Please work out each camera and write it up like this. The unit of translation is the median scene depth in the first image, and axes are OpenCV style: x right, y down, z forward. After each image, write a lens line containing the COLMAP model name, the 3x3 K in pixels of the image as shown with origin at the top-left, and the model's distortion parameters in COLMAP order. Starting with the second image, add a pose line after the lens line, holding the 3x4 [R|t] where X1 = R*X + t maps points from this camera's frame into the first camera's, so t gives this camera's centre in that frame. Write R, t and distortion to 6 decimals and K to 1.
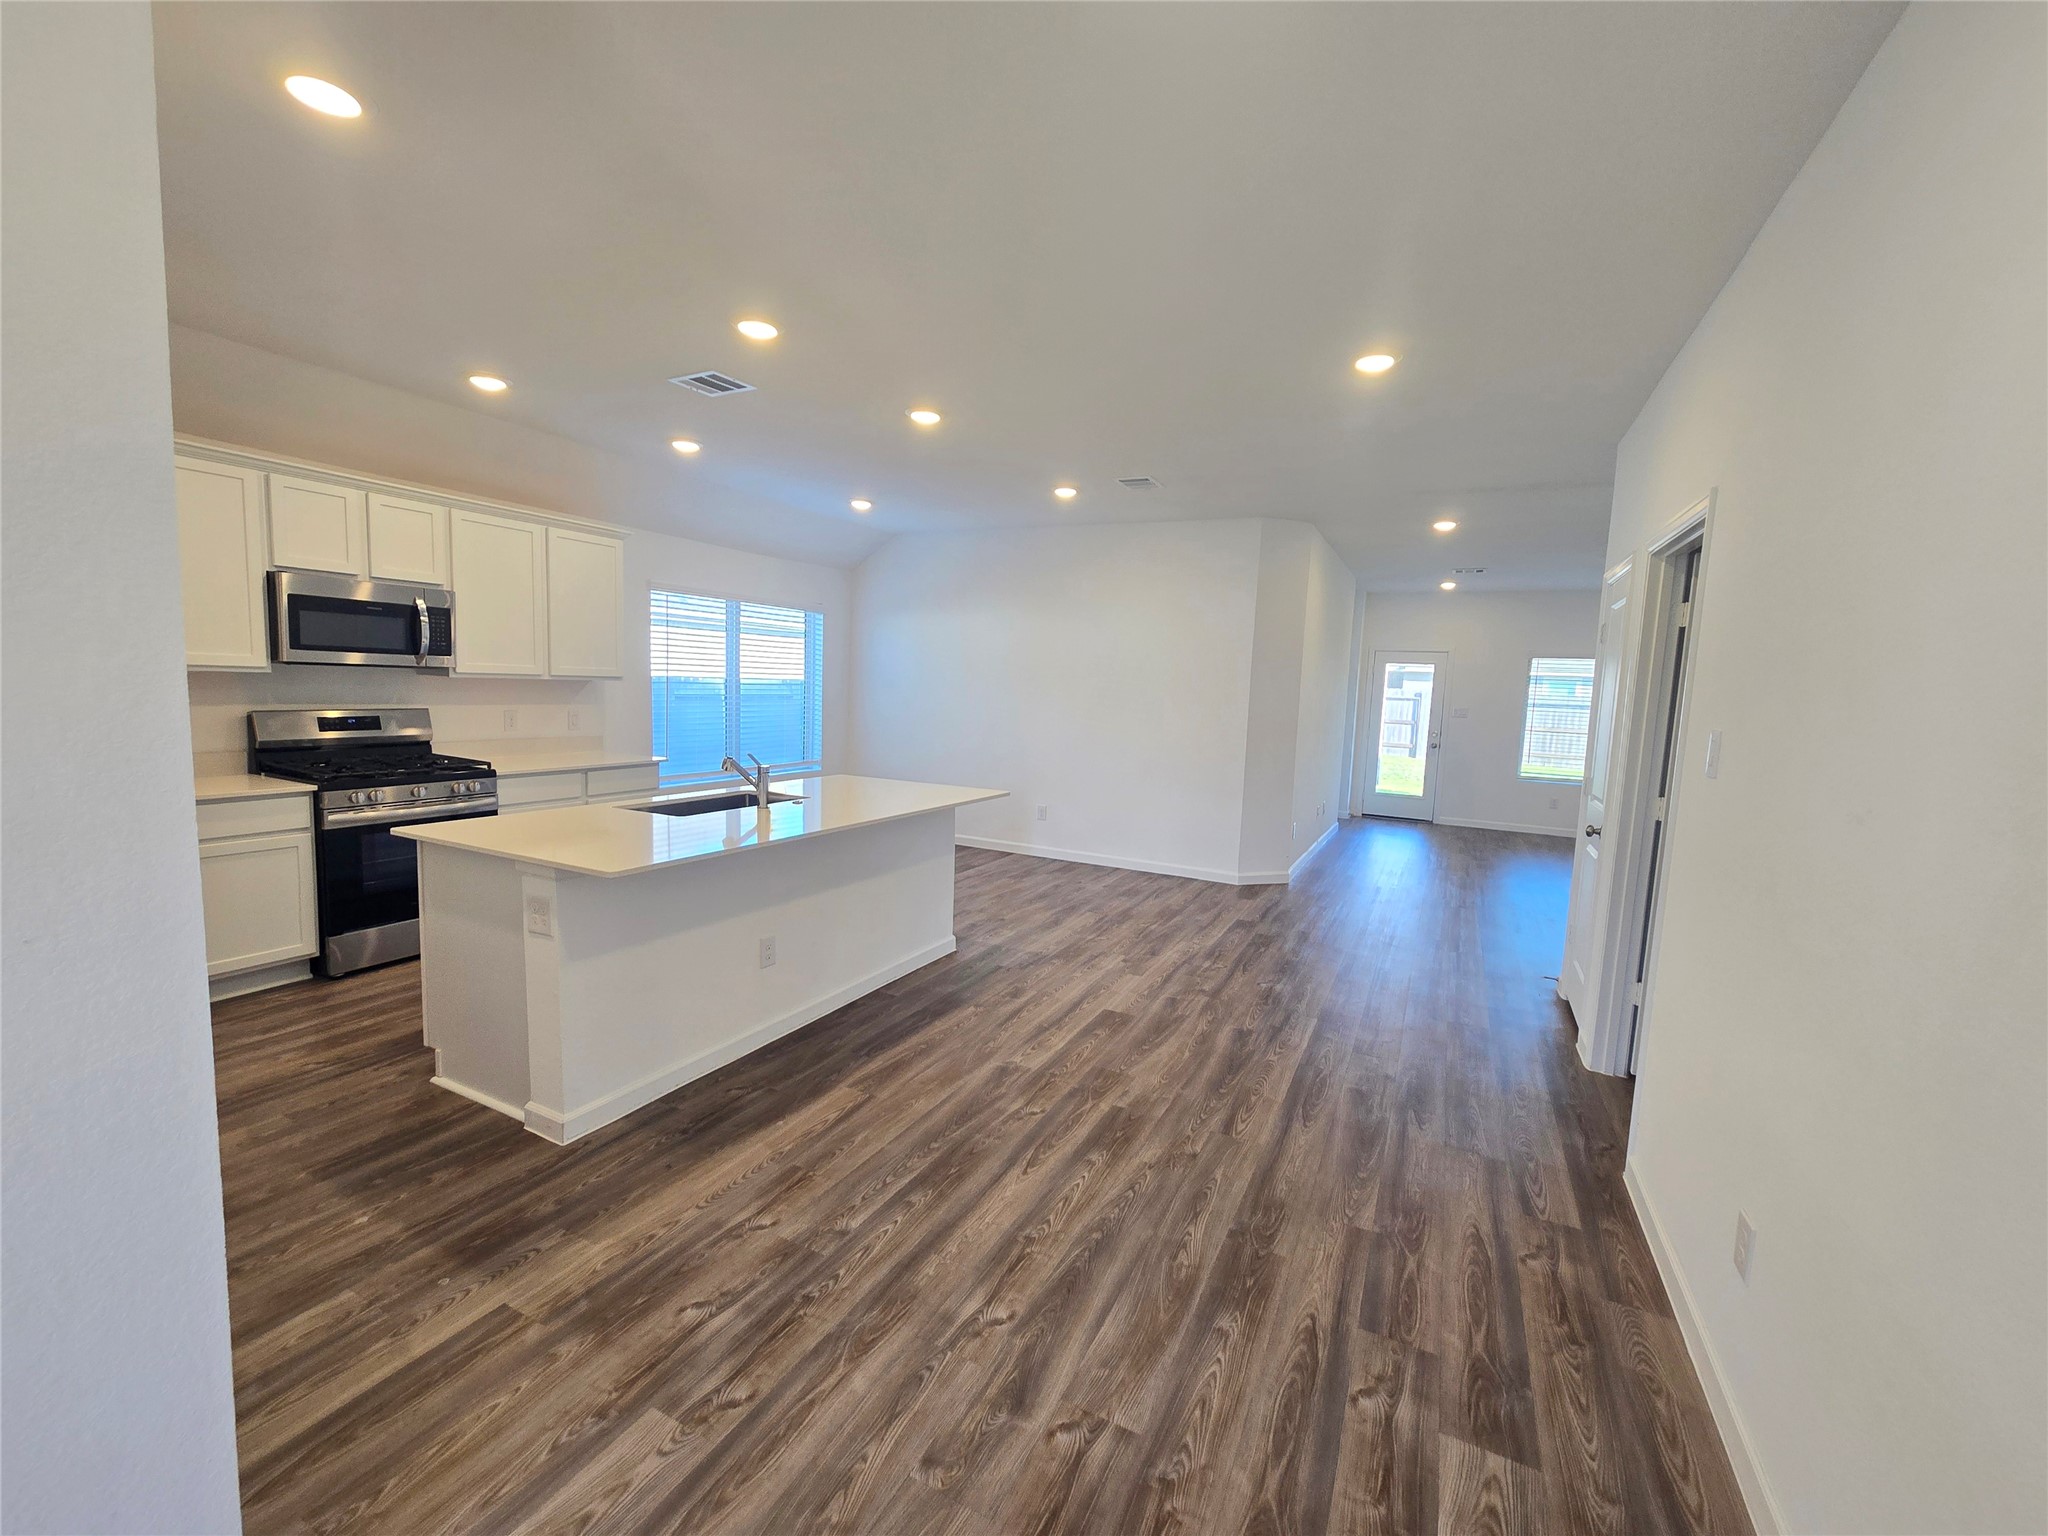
lens RADIAL K [[818.5, 0, 1024.0], [0, 818.5, 768.0], [0, 0, 1]] dist [-0.018764, 0.000031]
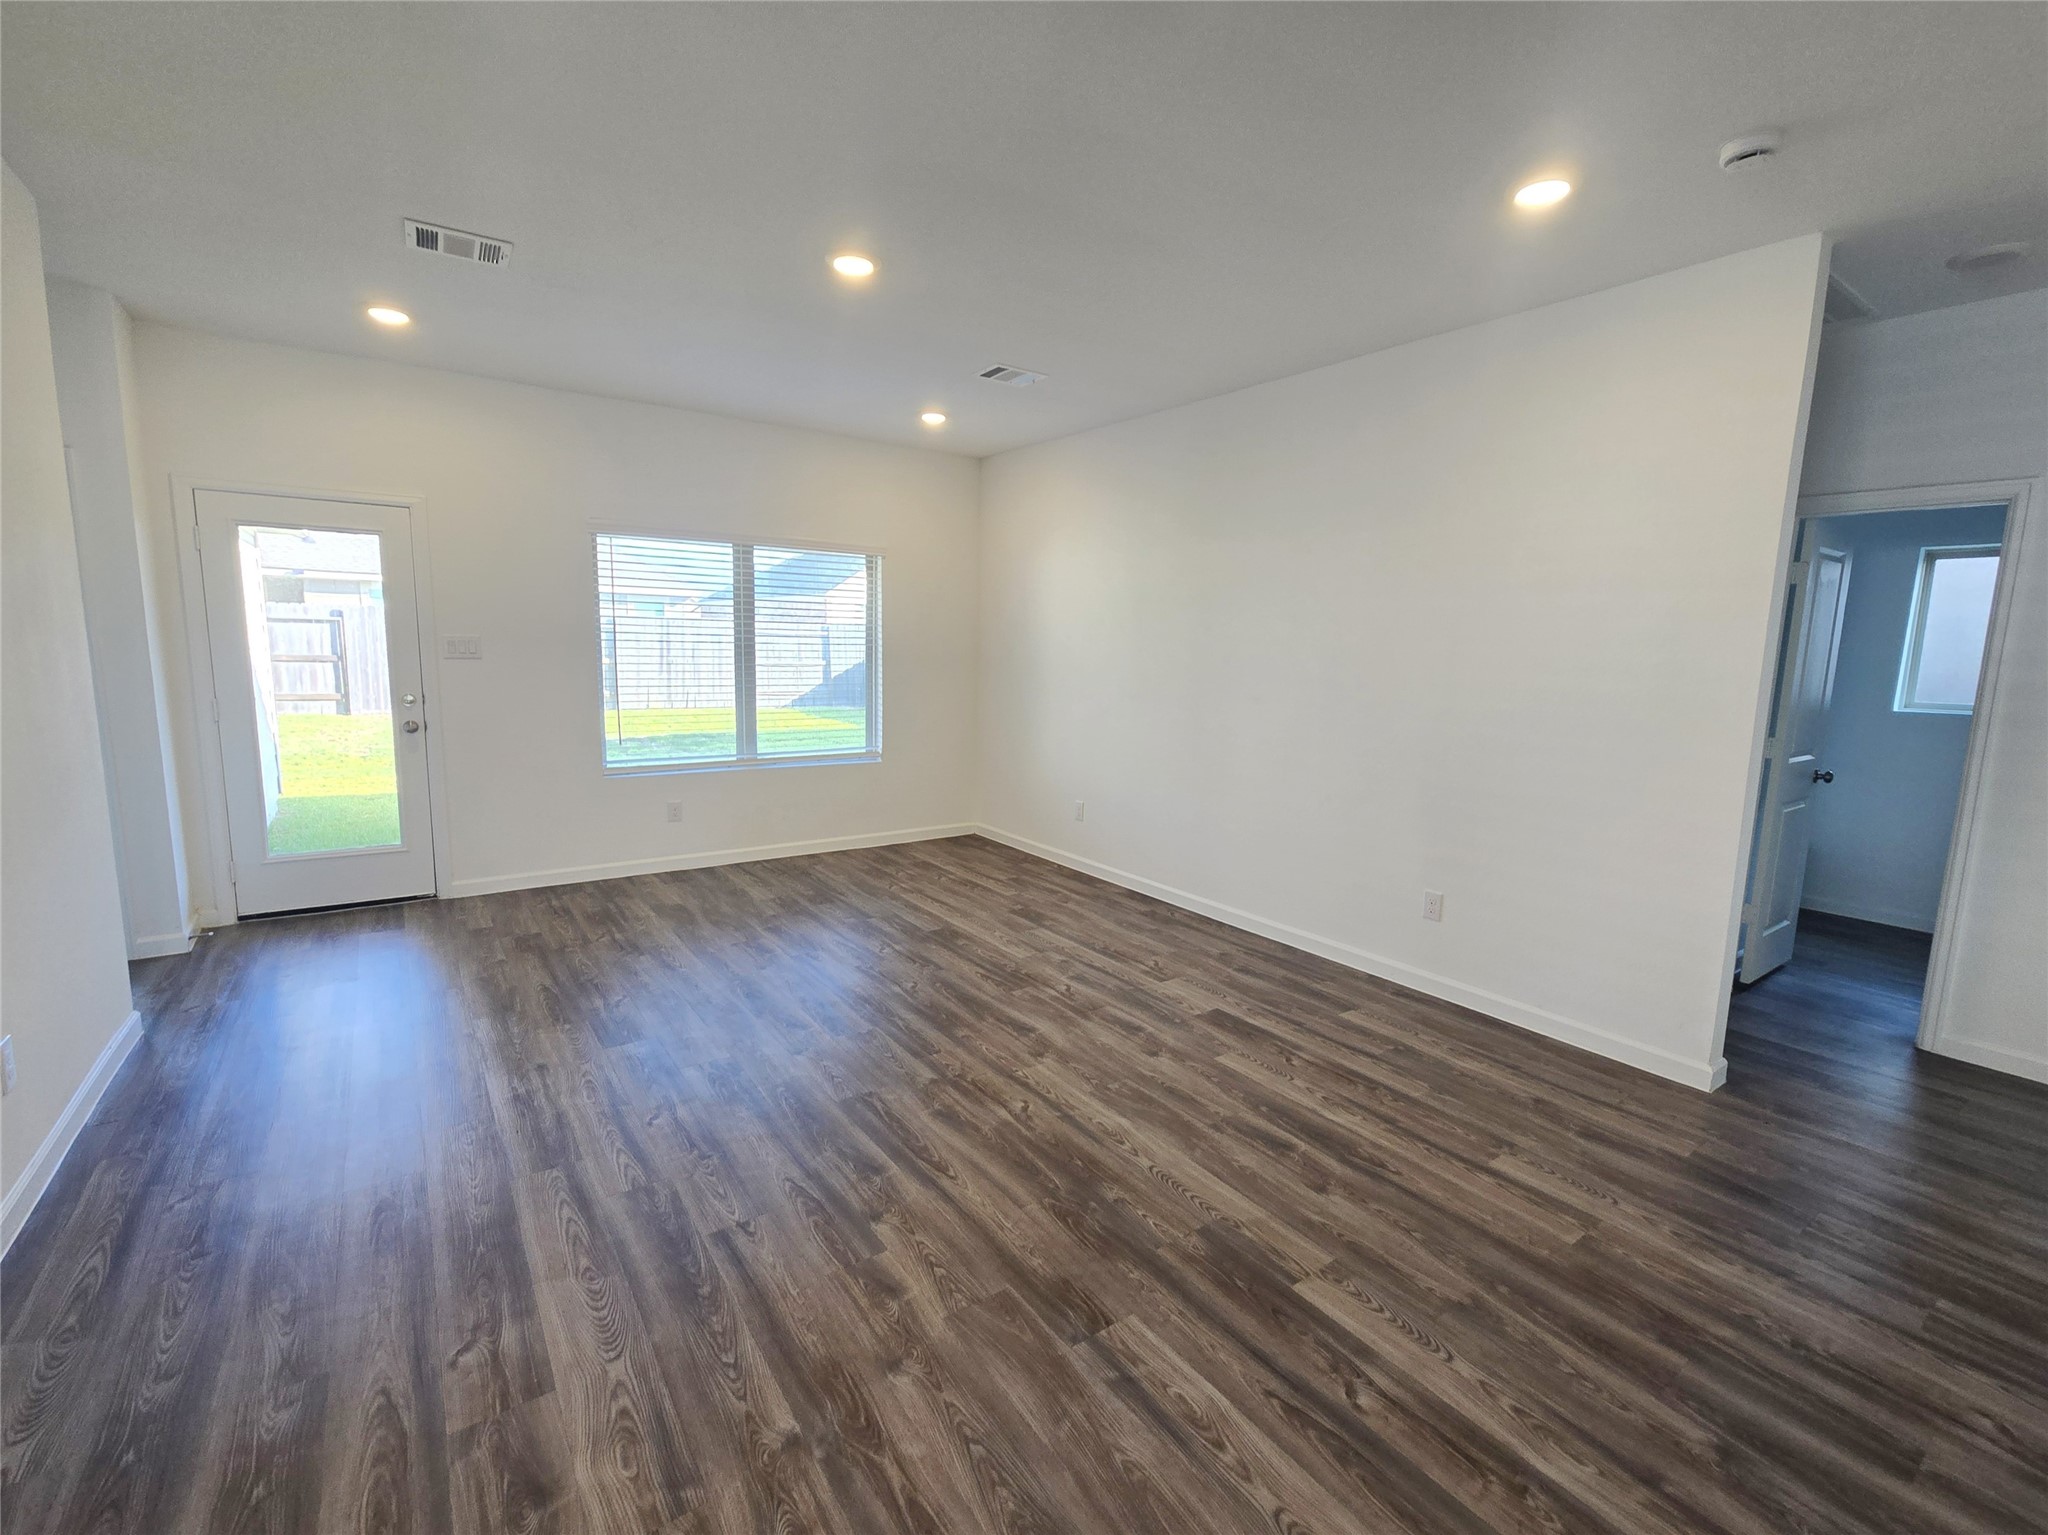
lens RADIAL K [[818.5, 0, 1024.0], [0, 818.5, 767.5], [0, 0, 1]] dist [-0.018764, 0.000031]
pose [[0.430782, -0.176519, 0.885024, 0.238826], [0.084915, 0.984262, 0.154979, -0.036825], [-0.898452, 0.008390, 0.438991, 0.478022]]
